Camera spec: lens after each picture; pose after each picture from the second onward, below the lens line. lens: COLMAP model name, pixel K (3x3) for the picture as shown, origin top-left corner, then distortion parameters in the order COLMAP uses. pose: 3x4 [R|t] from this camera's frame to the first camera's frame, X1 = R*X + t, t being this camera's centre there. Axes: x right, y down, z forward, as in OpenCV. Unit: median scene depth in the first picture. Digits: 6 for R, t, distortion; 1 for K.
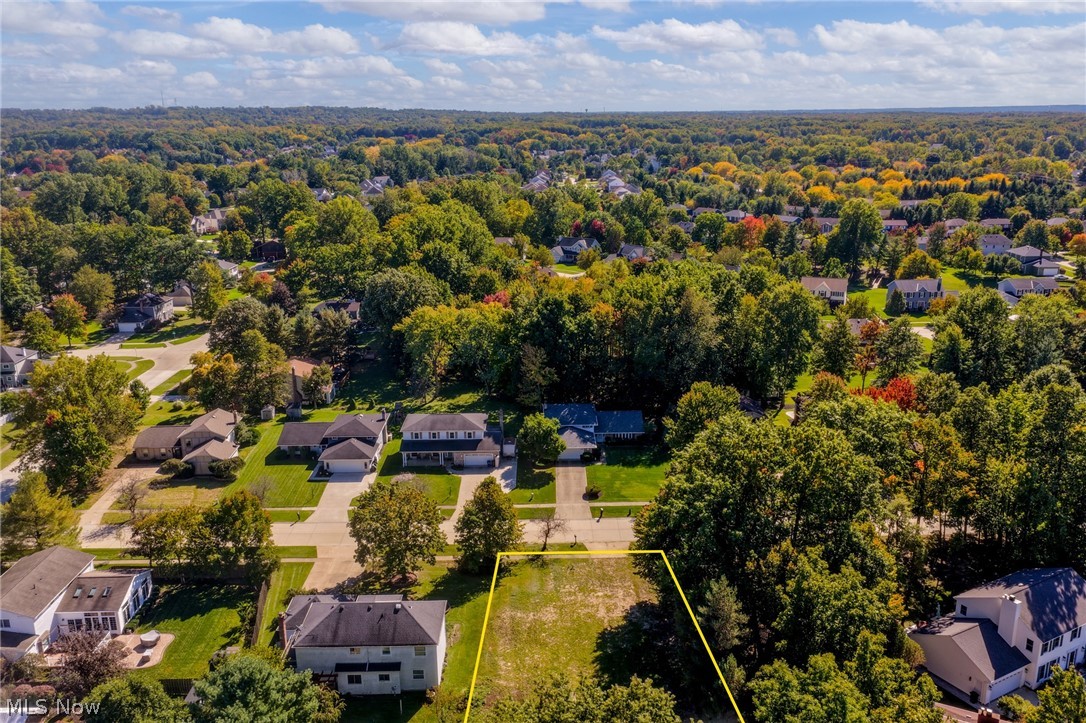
lens RADIAL K [[900.8, 0, 542.9], [0, 900.8, 366.7], [0, 0, 1]] dist [-0.003655, 0.029424]
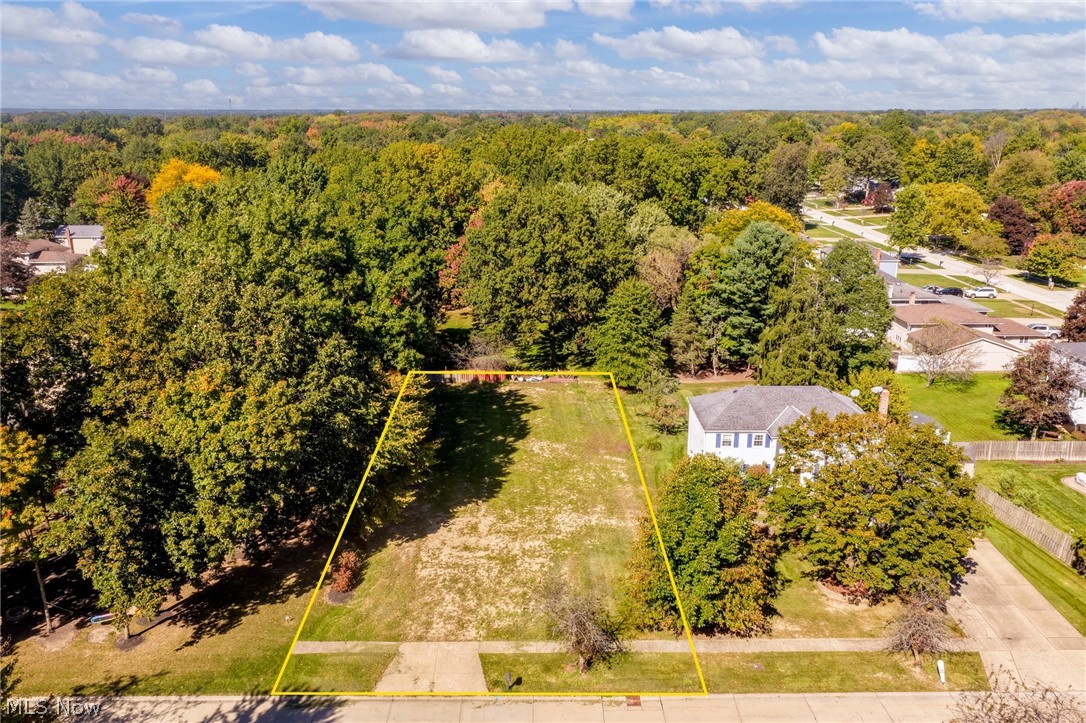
lens RADIAL K [[900.8, 0, 538.4], [0, 900.8, 363.8], [0, 0, 1]] dist [-0.003655, 0.029424]
pose [[-0.999986, 0.004240, 0.003265, 0.025207], [0.005326, 0.847701, 0.530448, -0.169204], [-0.000519, 0.530458, -0.847711, 1.515654]]
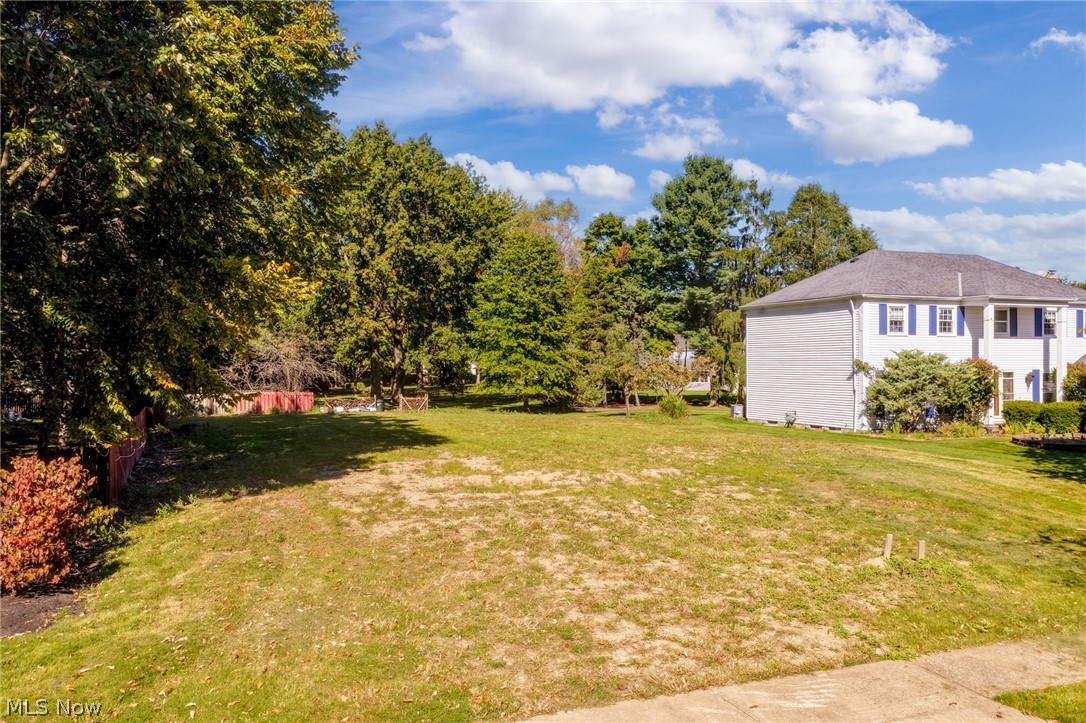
lens RADIAL K [[900.8, 0, 543.1], [0, 900.8, 359.7], [0, 0, 1]] dist [-0.003655, 0.029424]
pose [[-0.935300, 0.003826, -0.353836, 0.131082], [-0.092656, 0.962405, 0.255326, 0.194217], [0.341510, 0.271591, -0.899783, 1.221475]]
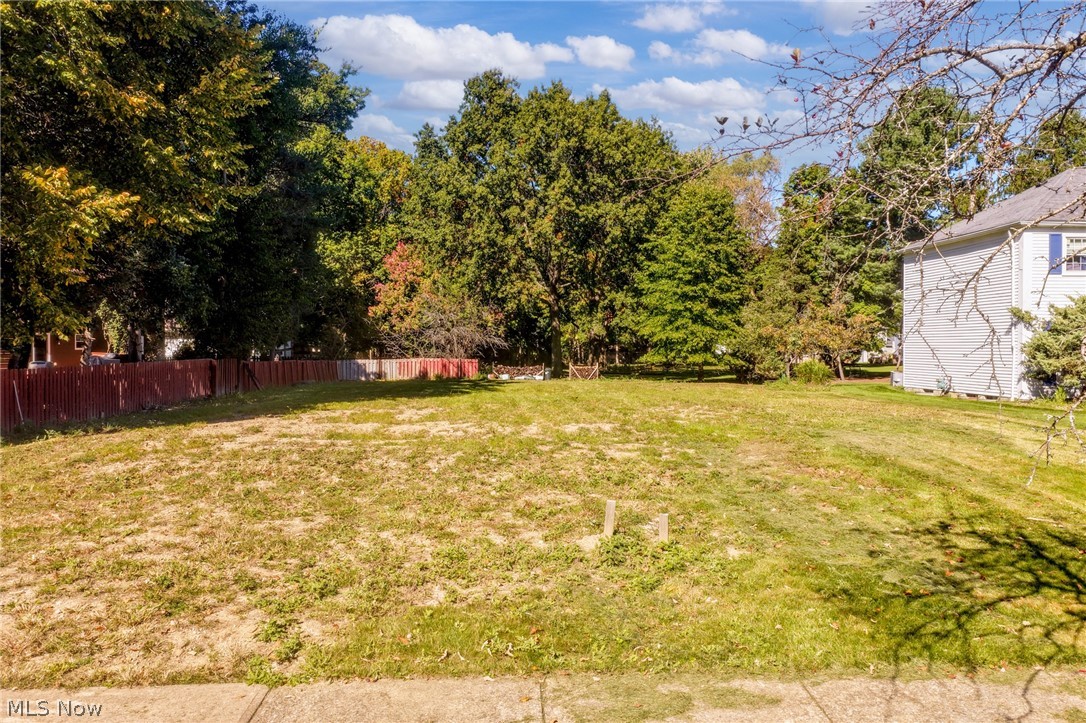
lens RADIAL K [[900.8, 0, 543.5], [0, 900.8, 358.4], [0, 0, 1]] dist [-0.003655, 0.029424]
pose [[-0.999165, 0.003905, -0.040678, 0.047110], [-0.007999, 0.957476, 0.288402, 0.209735], [0.040074, 0.288487, -0.956645, 1.205850]]
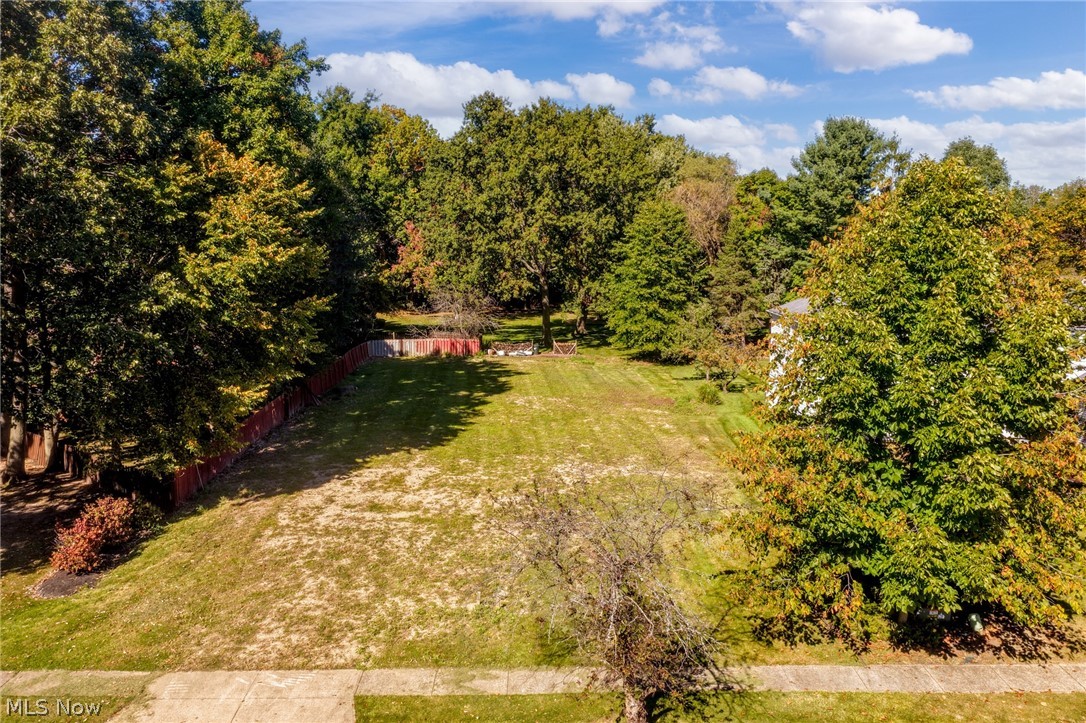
lens RADIAL K [[900.8, 0, 541.9], [0, 900.8, 365.4], [0, 0, 1]] dist [-0.003655, 0.029424]
pose [[-0.999951, 0.003001, -0.009416, 0.022822], [-0.001203, 0.908726, 0.417392, 0.096430], [0.009809, 0.417383, -0.908678, 1.315634]]
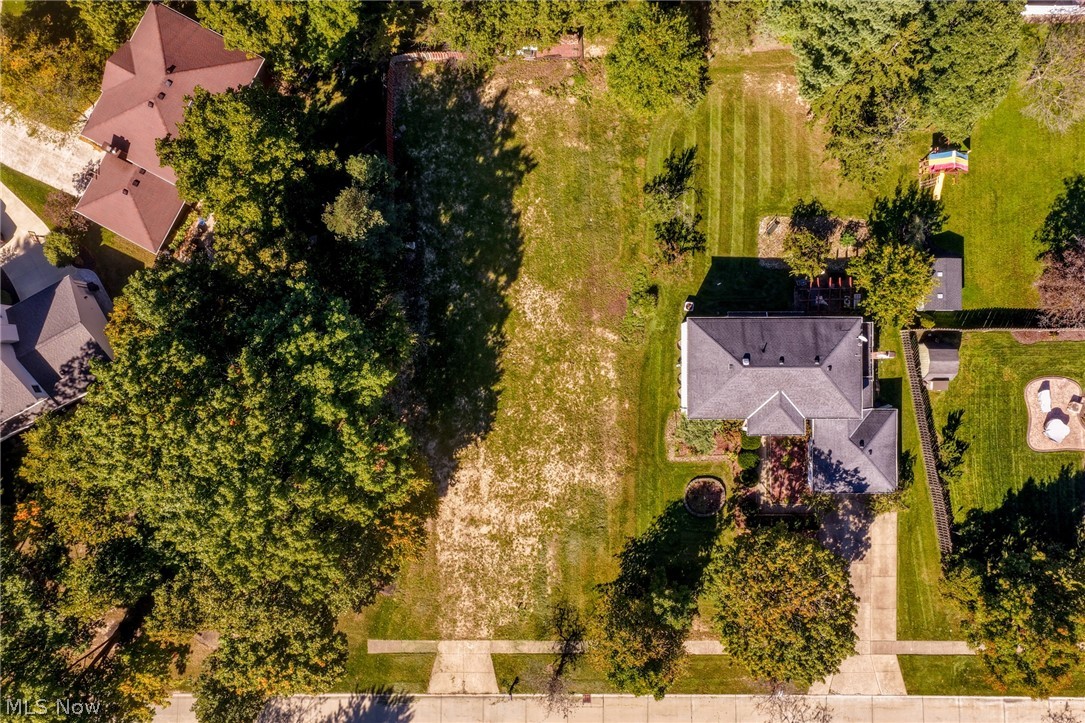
lens RADIAL K [[899.9, 0, 541.3], [0, 899.9, 349.8], [0, 0, 1]] dist [-0.003655, 0.029424]
pose [[-0.999685, -0.007602, 0.023932, 0.000110], [0.025088, -0.262143, 0.964703, -0.446930], [-0.001060, 0.964999, 0.262251, 0.704577]]
